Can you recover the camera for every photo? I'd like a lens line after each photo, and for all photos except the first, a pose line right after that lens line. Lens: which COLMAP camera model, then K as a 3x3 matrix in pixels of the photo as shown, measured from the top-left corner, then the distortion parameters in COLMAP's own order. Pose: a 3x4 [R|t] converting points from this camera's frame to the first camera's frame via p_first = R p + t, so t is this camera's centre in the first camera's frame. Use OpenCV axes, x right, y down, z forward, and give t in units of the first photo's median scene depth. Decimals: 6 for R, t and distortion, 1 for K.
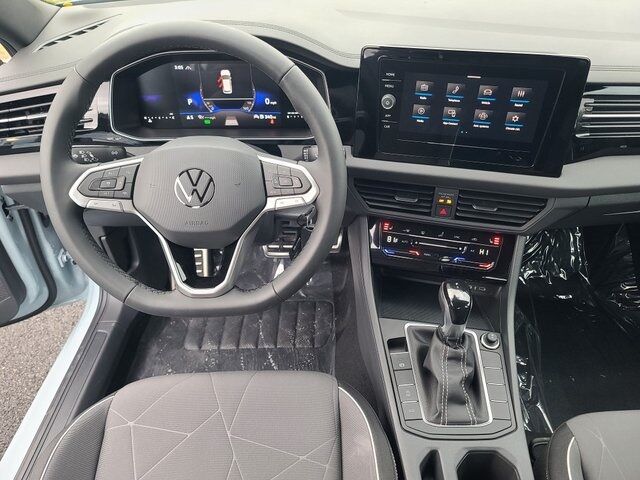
lens RADIAL K [[466.9, 0, 320.0], [0, 466.9, 240.0], [0, 0, 1]] dist [0.000234, -0.004569]
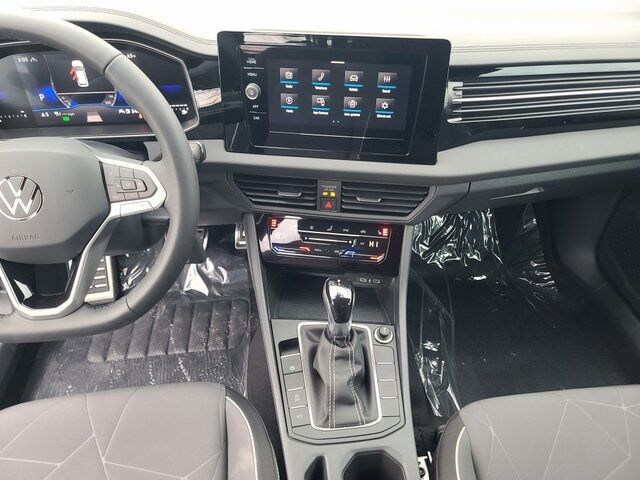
lens RADIAL K [[466.9, 0, 320.0], [0, 466.9, 240.0], [0, 0, 1]] dist [0.000234, -0.004569]
pose [[0.993527, -0.060210, 0.096323, 0.154760], [0.057402, 0.997849, 0.031665, -0.020568], [-0.098022, -0.025931, 0.994846, 0.049770]]
